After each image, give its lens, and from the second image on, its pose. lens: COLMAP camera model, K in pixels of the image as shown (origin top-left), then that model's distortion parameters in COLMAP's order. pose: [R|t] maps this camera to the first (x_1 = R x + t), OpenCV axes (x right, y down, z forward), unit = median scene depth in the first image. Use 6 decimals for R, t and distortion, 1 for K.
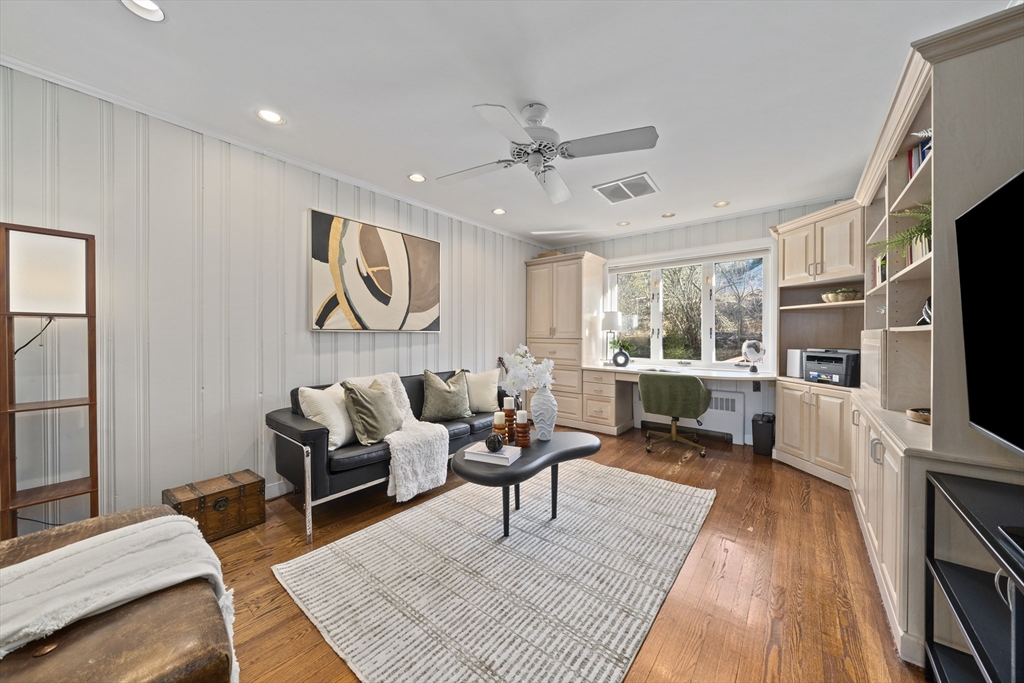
lens RADIAL K [[355.3, 0, 513.7], [0, 355.3, 337.2], [0, 0, 1]] dist [-0.016932, -0.000126]
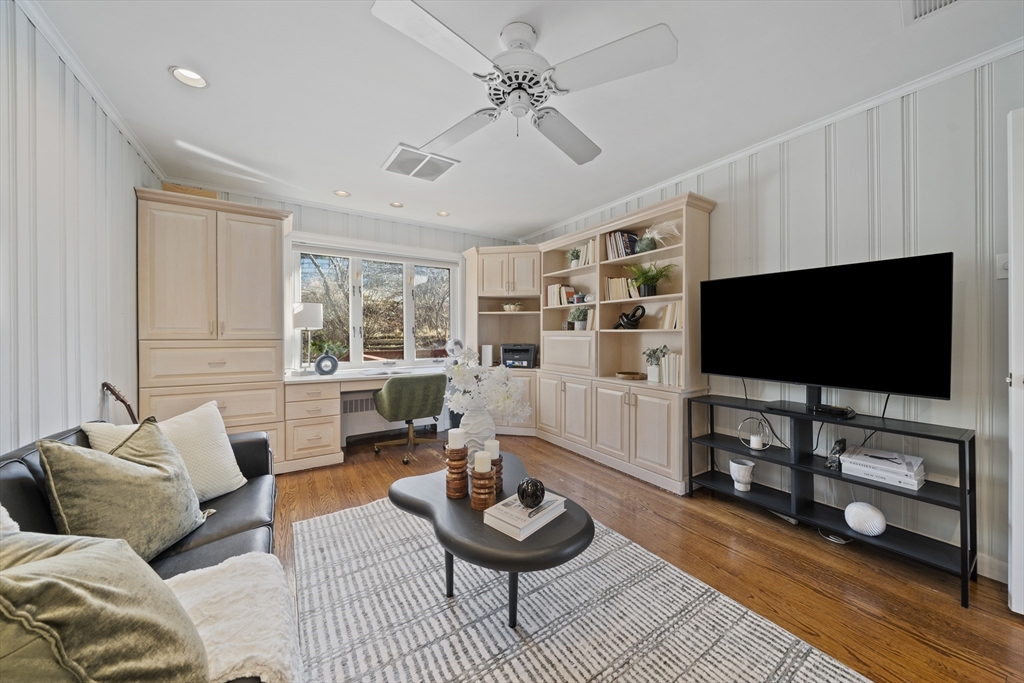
lens RADIAL K [[355.3, 0, 516.2], [0, 355.3, 337.2], [0, 0, 1]] dist [-0.016932, -0.000126]
pose [[0.288874, -0.007146, 0.957341, -0.391793], [0.005633, 0.999968, 0.005765, -0.001238], [-0.957351, 0.003727, 0.288904, 0.465040]]
